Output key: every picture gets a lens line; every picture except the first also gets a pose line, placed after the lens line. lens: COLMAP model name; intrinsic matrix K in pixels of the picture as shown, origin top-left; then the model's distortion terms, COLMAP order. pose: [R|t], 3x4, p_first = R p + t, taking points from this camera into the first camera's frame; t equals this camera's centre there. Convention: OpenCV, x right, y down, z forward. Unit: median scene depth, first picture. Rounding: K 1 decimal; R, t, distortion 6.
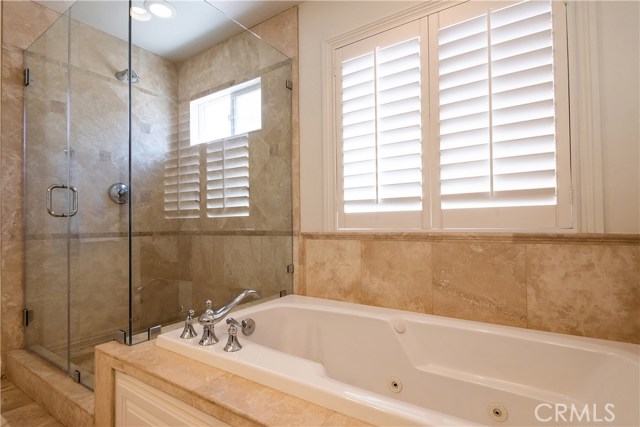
lens RADIAL K [[326.6, 0, 321.5], [0, 326.6, 215.6], [0, 0, 1]] dist [0.027008, -0.014839]
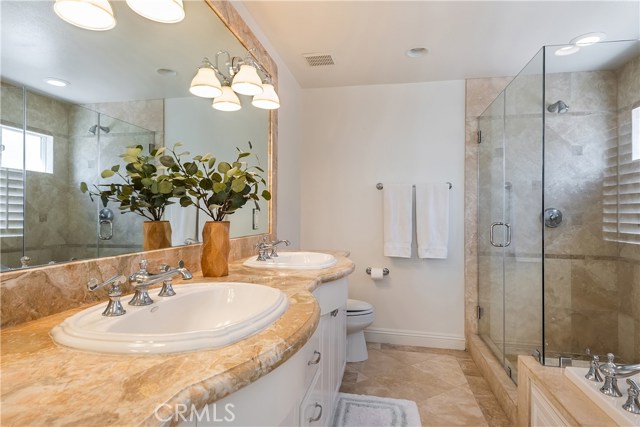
lens RADIAL K [[338.2, 0, 324.6], [0, 338.2, 214.5], [0, 0, 1]] dist [-0.001734, -0.000497]
pose [[0.388912, -0.003376, -0.921269, 0.134389], [-0.002240, 0.999987, -0.004610, -0.081652], [0.921272, 0.003856, 0.388899, -0.123496]]
